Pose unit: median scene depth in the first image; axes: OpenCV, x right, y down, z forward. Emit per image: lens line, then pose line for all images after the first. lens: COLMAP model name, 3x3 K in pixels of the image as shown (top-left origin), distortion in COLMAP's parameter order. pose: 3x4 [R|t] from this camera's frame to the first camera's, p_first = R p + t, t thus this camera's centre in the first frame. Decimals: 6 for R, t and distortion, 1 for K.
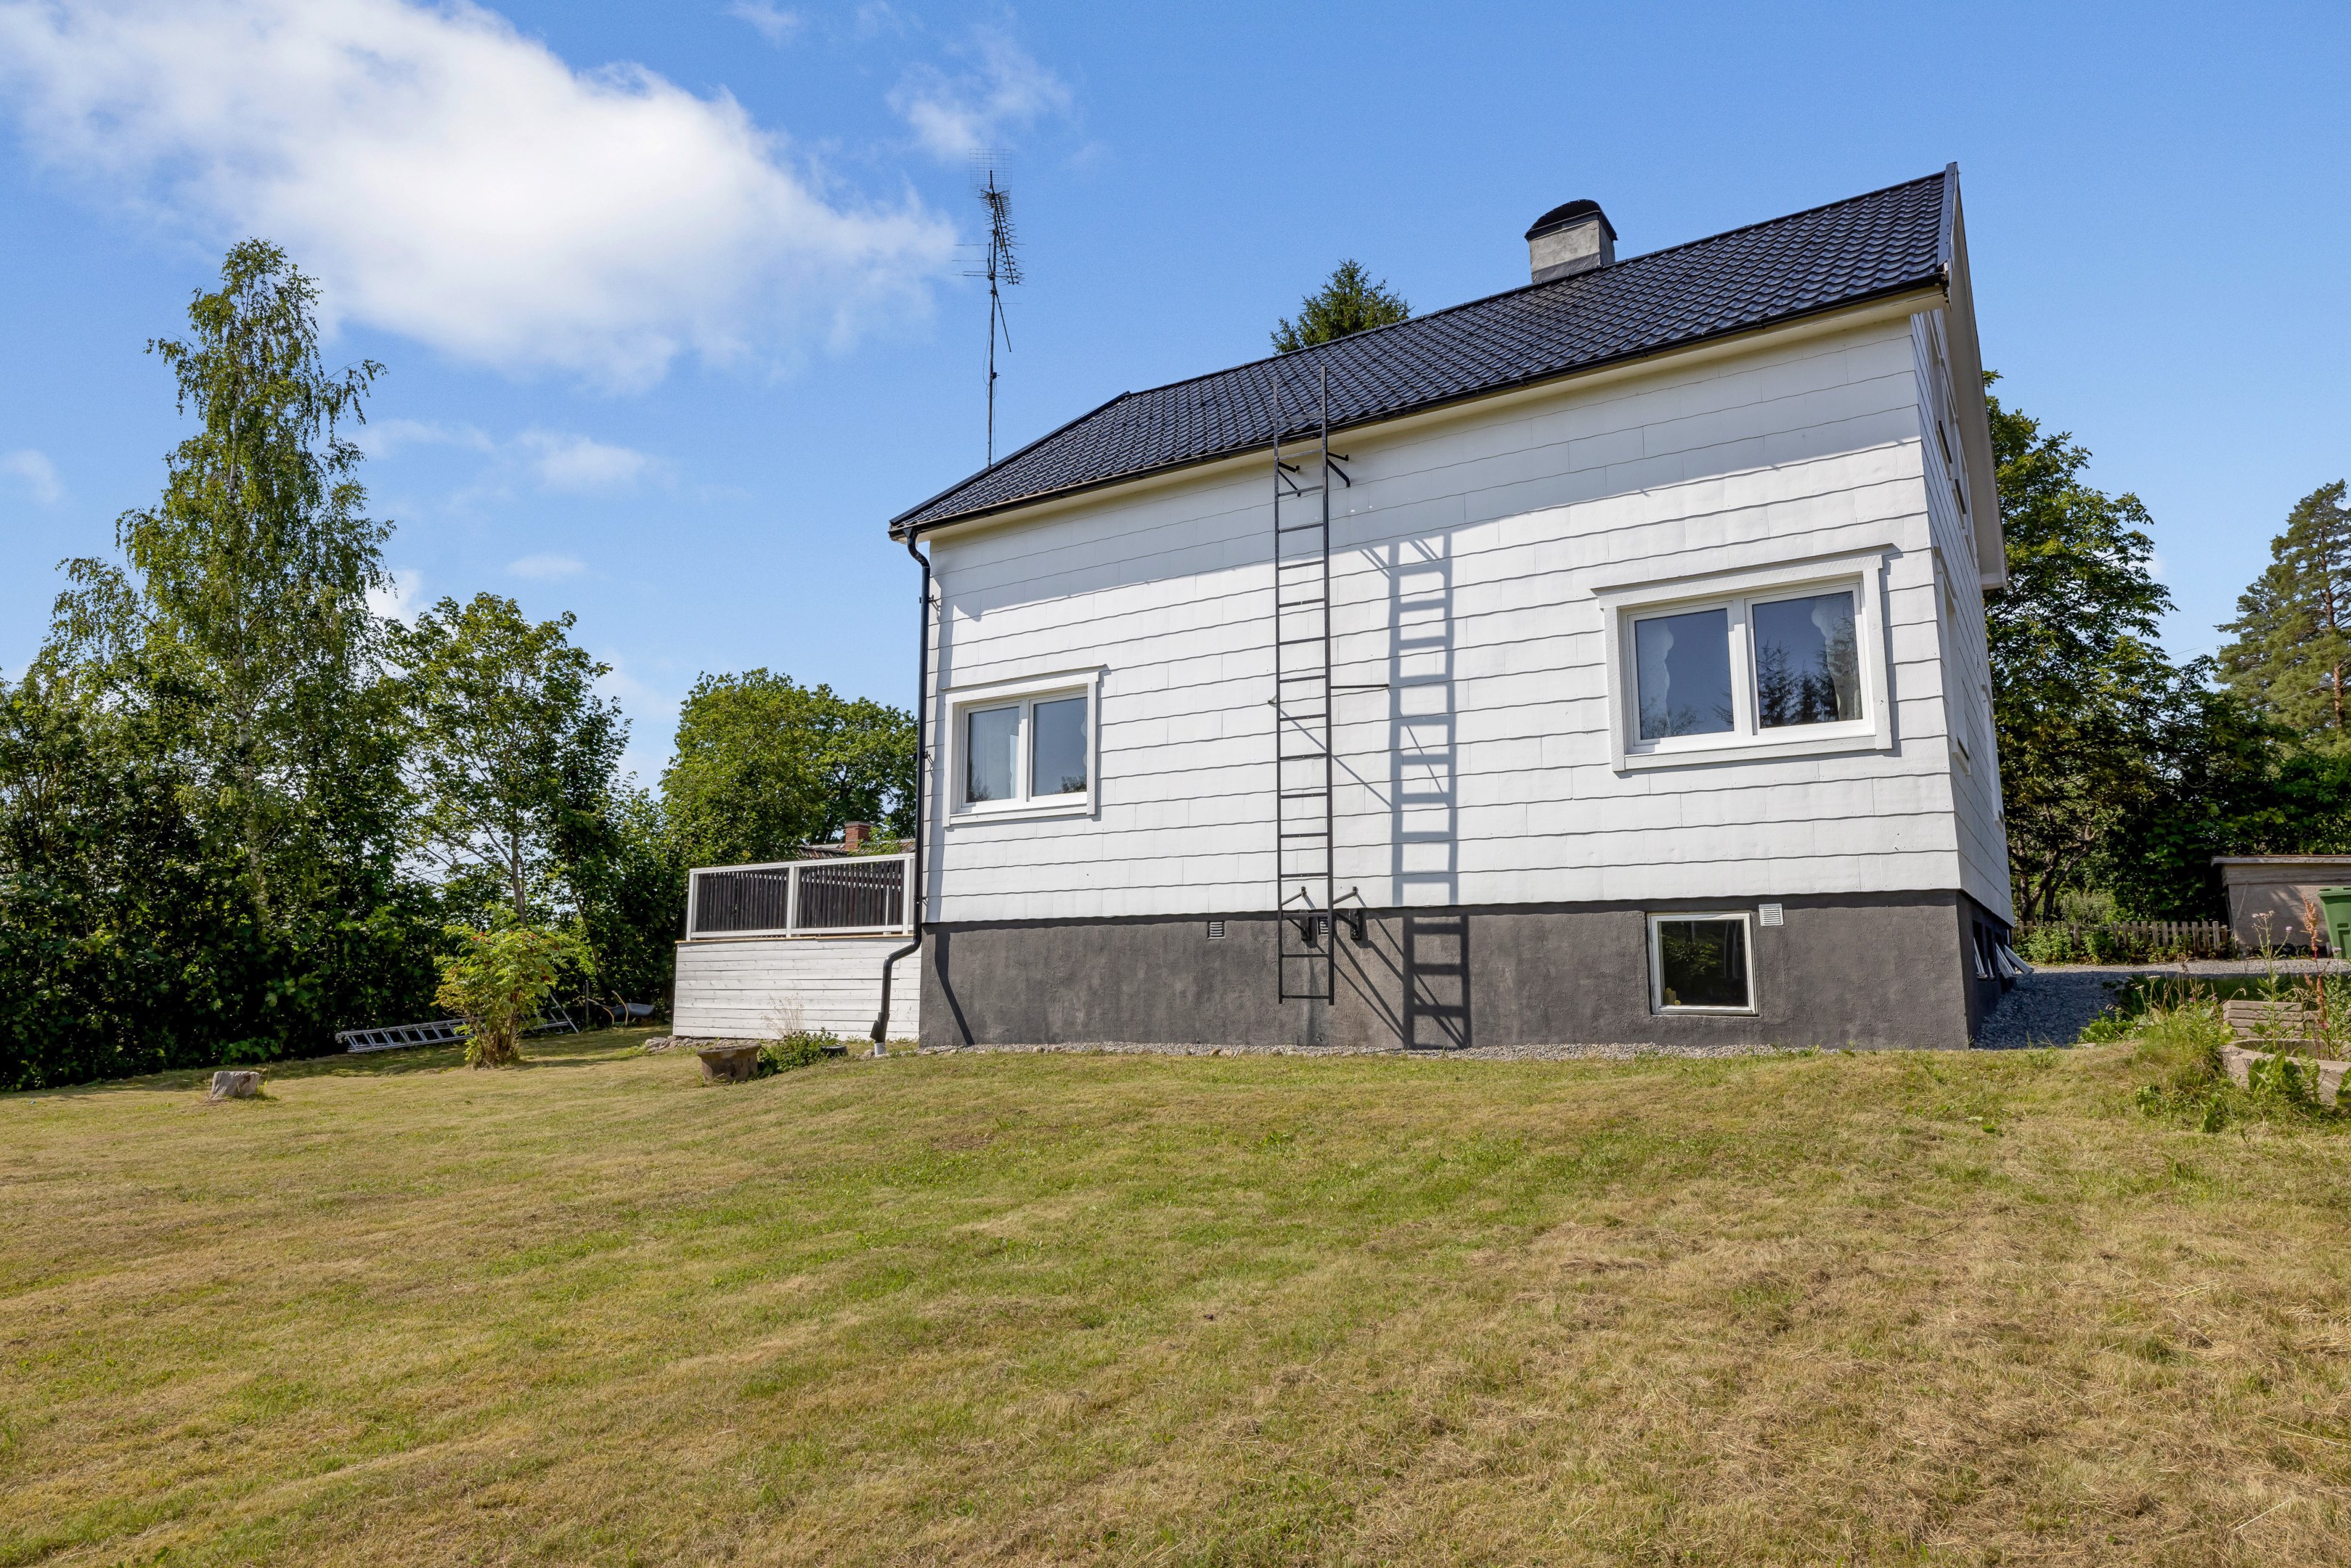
lens RADIAL K [[1332.9, 0, 1175.5], [0, 1332.9, 784.0], [0, 0, 1]] dist [-0.000283, 0.000163]
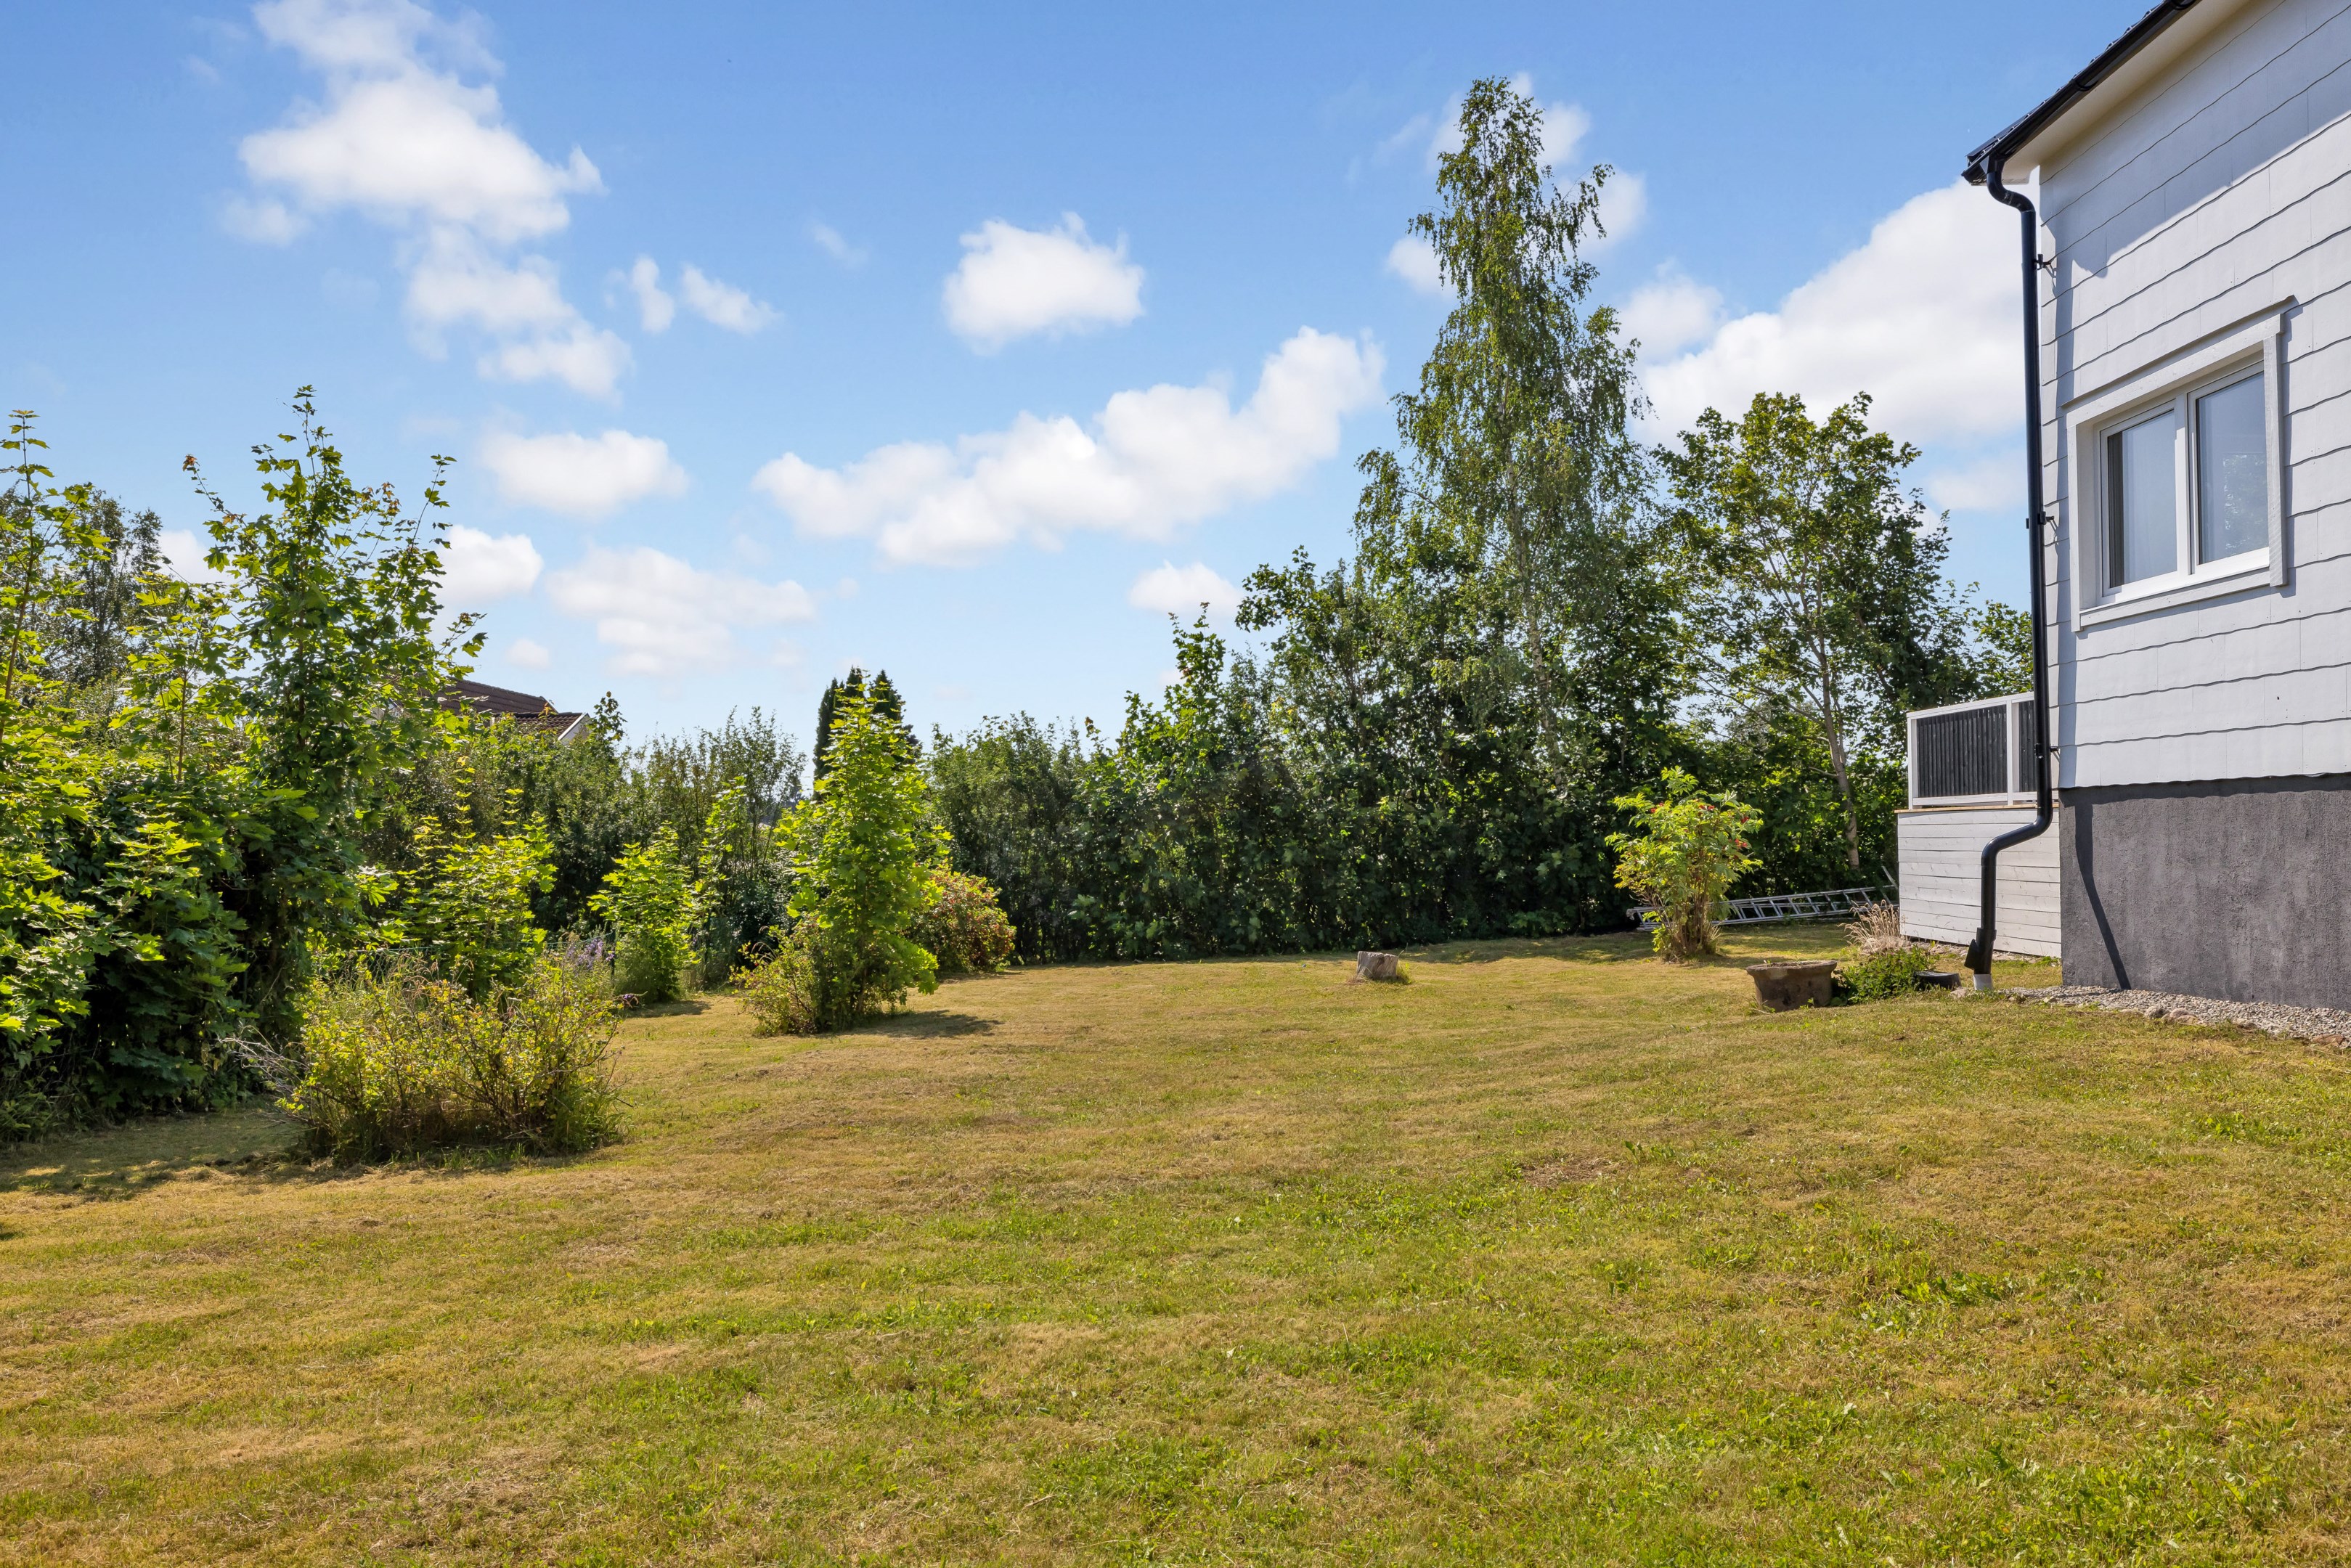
lens RADIAL K [[1571.3, 0, 1175.5], [0, 1571.3, 784.0], [0, 0, 1]] dist [-0.050732, 0.000888]
pose [[0.534020, -0.023986, -0.845132, 0.199053], [0.119898, 0.991644, 0.047617, 0.018069], [0.836927, -0.126758, 0.532433, 0.268720]]
